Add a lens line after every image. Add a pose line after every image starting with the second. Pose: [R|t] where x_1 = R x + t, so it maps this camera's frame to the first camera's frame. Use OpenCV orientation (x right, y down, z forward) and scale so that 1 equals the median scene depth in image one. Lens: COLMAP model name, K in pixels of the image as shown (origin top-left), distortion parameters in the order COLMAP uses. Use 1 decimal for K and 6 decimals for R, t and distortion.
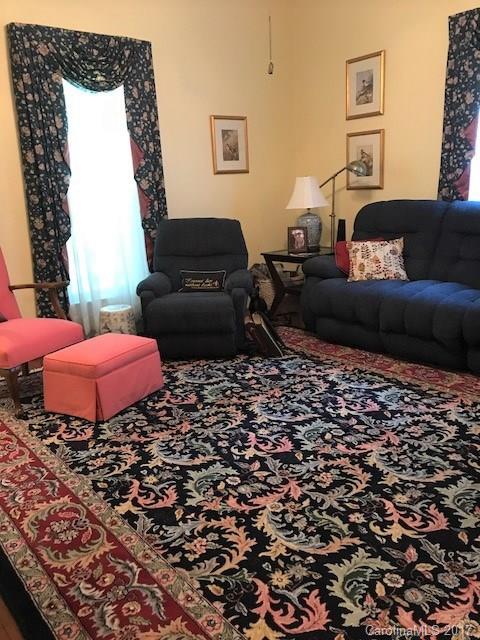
lens RADIAL K [[528.5, 0, 240.6], [0, 528.5, 317.1], [0, 0, 1]] dist [0.018503, -0.001189]
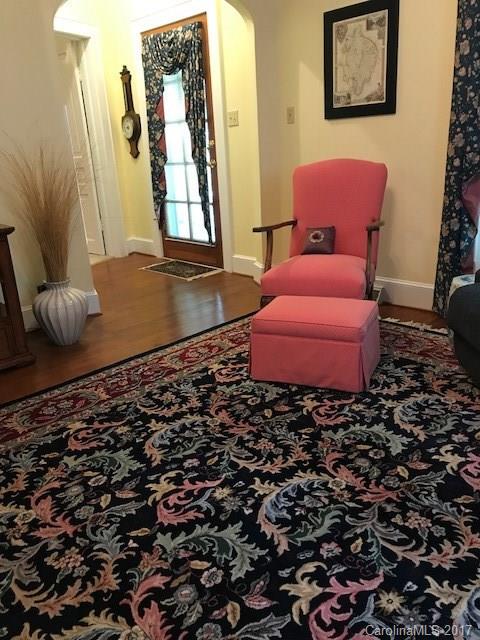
lens RADIAL K [[528.5, 0, 243.8], [0, 528.5, 317.7], [0, 0, 1]] dist [0.018503, -0.001189]
pose [[0.084604, 0.354714, -0.931139, 0.589656], [-0.179541, 0.924621, 0.335918, -0.220173], [0.980106, 0.138758, 0.141912, 0.890387]]
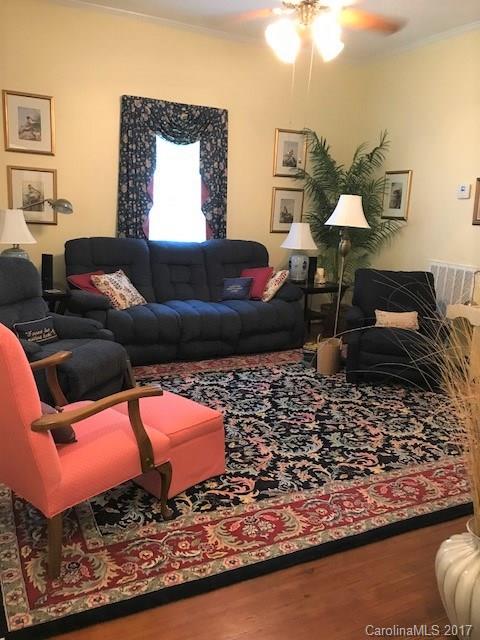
lens RADIAL K [[528.5, 0, 236.5], [0, 528.5, 322.3], [0, 0, 1]] dist [0.018503, -0.001189]
pose [[0.225533, -0.148126, 0.962909, -1.234684], [0.169951, 0.979201, 0.110826, -0.187835], [-0.959297, 0.138652, 0.246017, 0.738607]]
